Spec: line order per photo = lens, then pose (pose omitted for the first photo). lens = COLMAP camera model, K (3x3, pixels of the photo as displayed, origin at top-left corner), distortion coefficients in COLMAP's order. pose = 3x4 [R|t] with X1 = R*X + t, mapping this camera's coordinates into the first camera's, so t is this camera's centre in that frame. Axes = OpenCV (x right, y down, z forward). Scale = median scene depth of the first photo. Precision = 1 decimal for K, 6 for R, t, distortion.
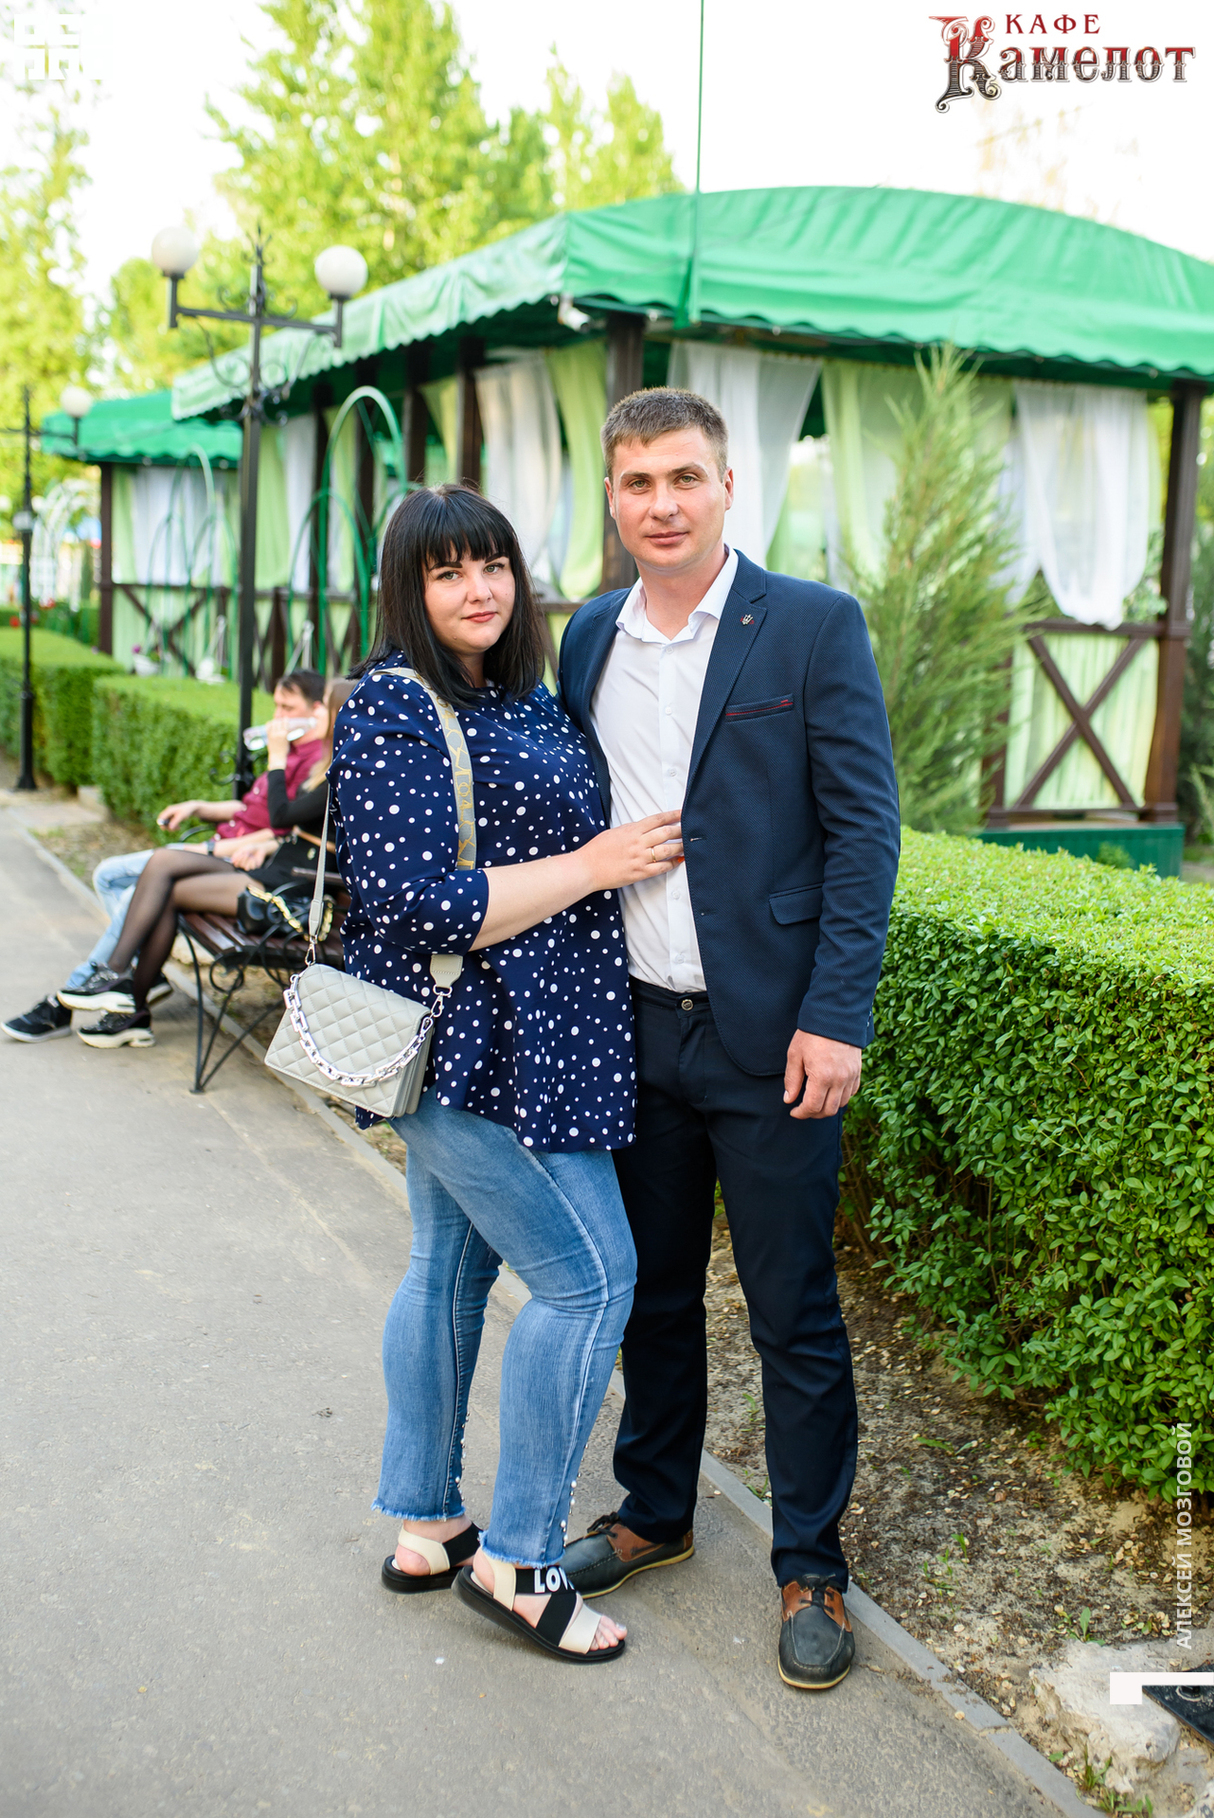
lens RADIAL K [[1764.4, 0, 607.0], [0, 1764.4, 909.0], [0, 0, 1]] dist [-0.012641, 0.025048]
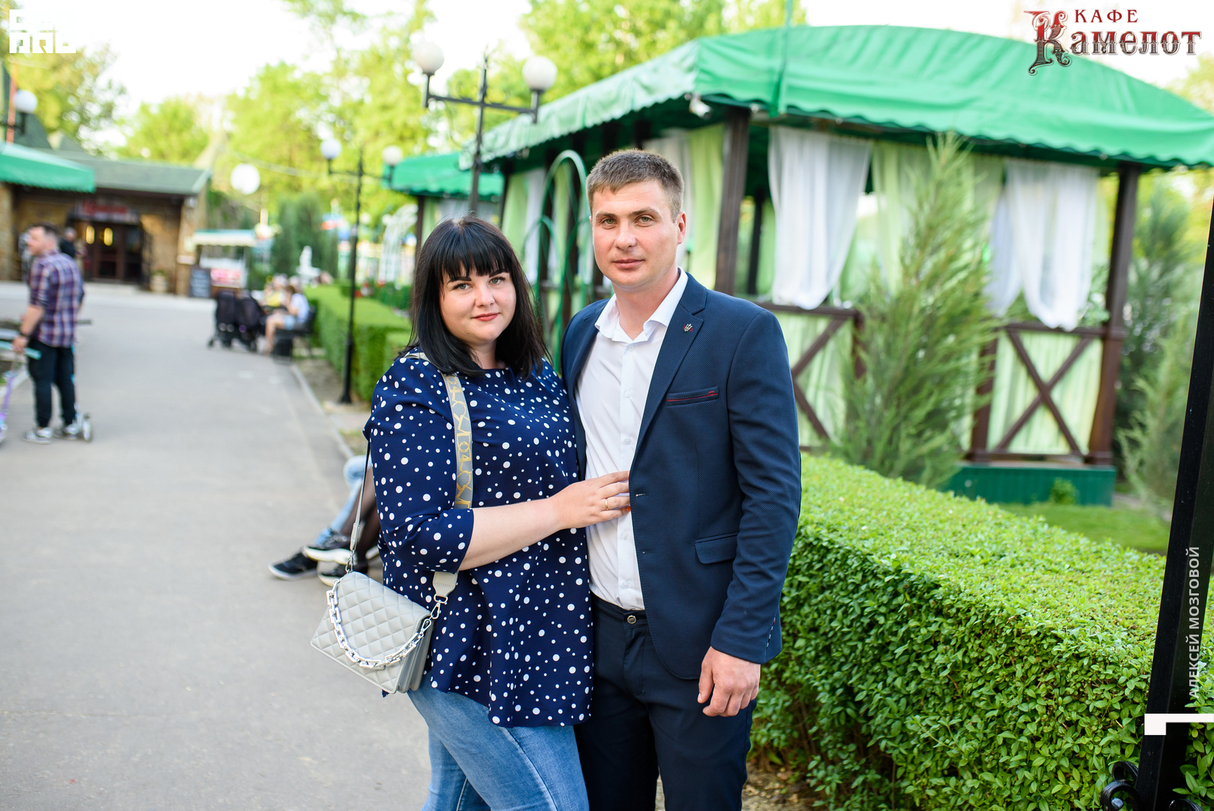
lens RADIAL K [[1178.2, 0, 604.5], [0, 1178.2, 450.9], [0, 0, 1]] dist [-0.012641, 0.025048]
pose [[0.993958, 0.051545, -0.096910, 0.091694], [-0.055474, 0.997726, -0.038290, -0.031360], [0.094716, 0.043435, 0.994556, 0.114094]]
